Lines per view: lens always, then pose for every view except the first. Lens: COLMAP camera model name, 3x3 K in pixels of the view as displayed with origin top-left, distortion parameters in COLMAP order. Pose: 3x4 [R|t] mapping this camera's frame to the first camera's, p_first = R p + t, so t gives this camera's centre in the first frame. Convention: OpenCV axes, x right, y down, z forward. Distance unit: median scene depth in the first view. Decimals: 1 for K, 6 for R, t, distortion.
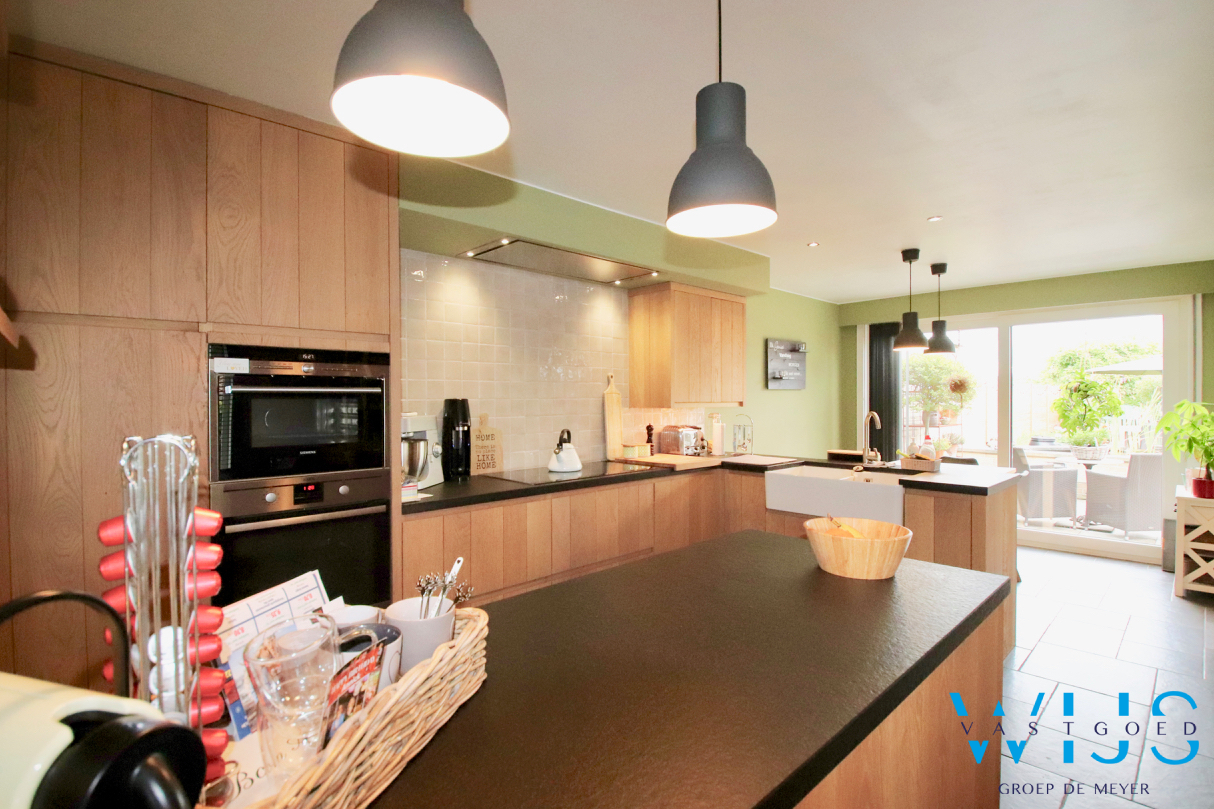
lens RADIAL K [[570.5, 0, 607.8], [0, 570.5, 402.3], [0, 0, 1]] dist [-0.000015, -0.000146]
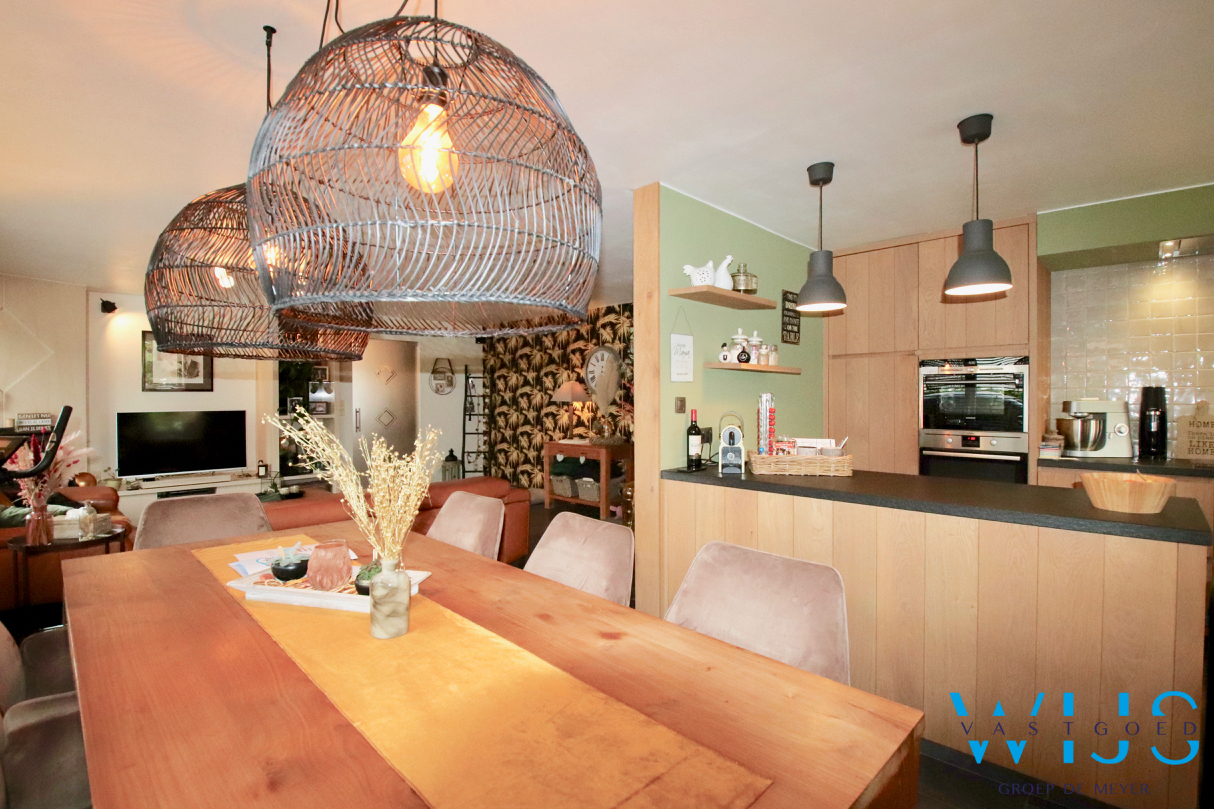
lens RADIAL K [[570.5, 0, 607.7], [0, 570.5, 399.5], [0, 0, 1]] dist [-0.000015, -0.000146]
pose [[0.024693, 0.010188, -0.999643, 1.005242], [-0.009888, 0.999902, 0.009946, 0.021990], [0.999646, 0.009639, 0.024791, -0.125226]]
